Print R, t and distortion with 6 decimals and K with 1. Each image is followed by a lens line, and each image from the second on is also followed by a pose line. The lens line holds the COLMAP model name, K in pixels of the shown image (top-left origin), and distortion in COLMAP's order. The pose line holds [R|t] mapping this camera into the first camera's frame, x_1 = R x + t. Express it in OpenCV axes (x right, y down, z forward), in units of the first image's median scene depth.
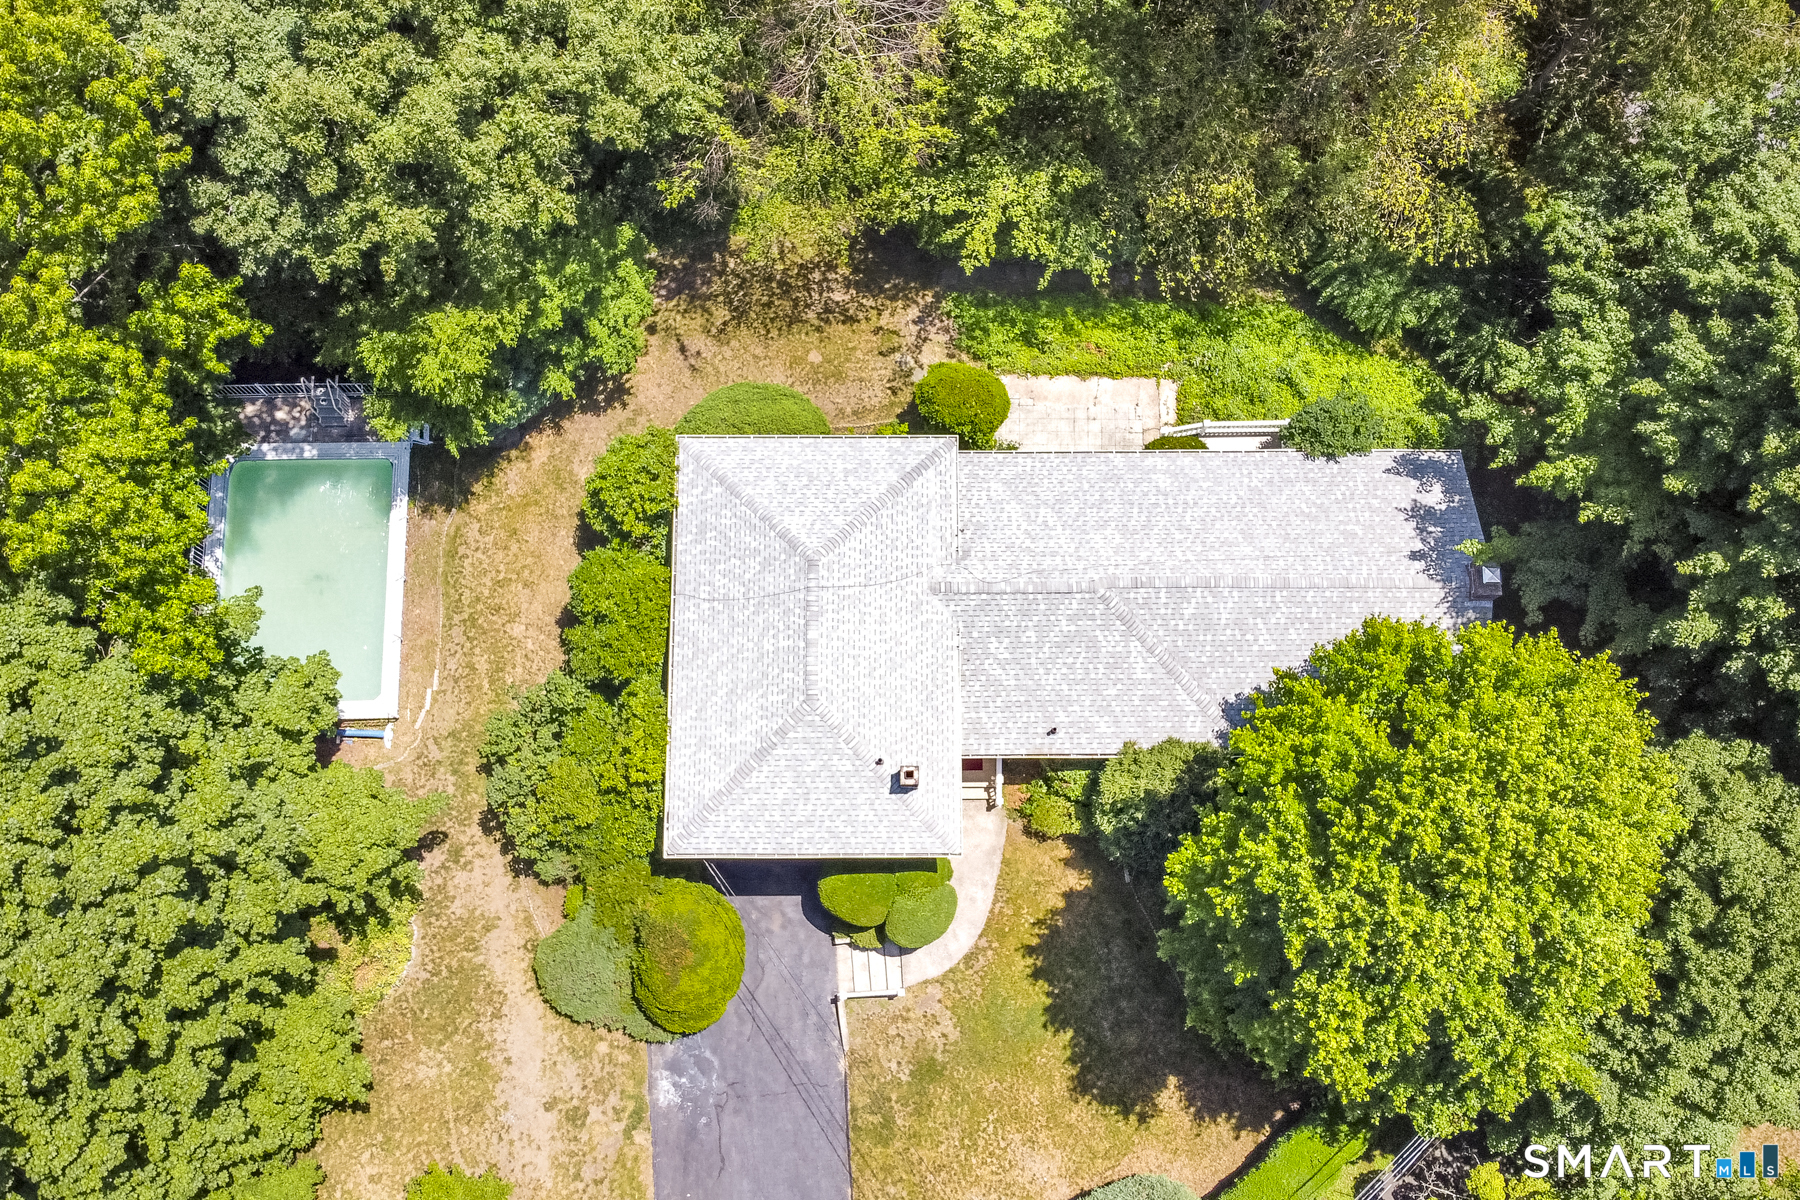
lens RADIAL K [[1311.4, 0, 851.1], [0, 1311.4, 606.3], [0, 0, 1]] dist [0.000588, 0.025887]
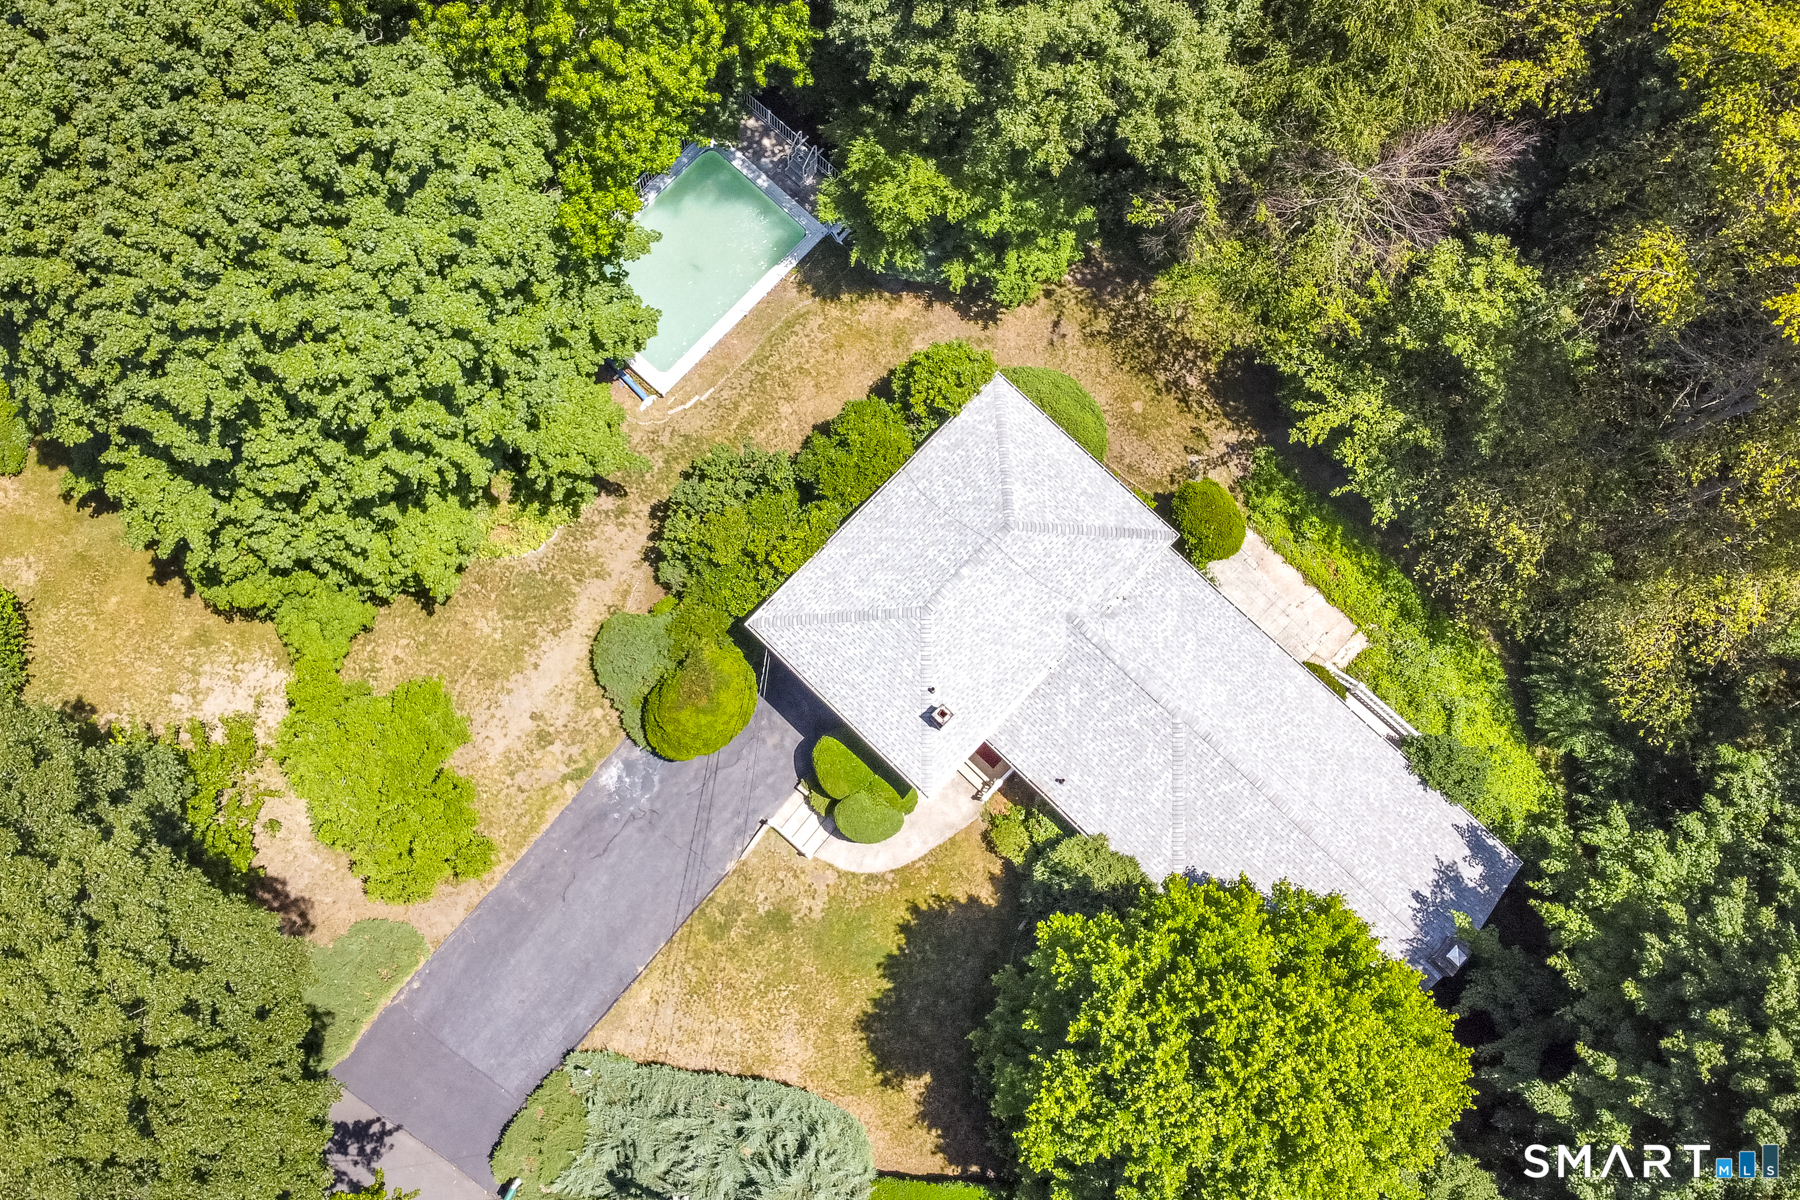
lens RADIAL K [[1311.4, 0, 851.1], [0, 1311.4, 606.3], [0, 0, 1]] dist [0.000588, 0.025887]
pose [[0.717681, 0.683444, -0.133560, 0.072988], [-0.683261, 0.728138, 0.054492, 0.048430], [0.134492, 0.052149, 0.989541, -0.160616]]
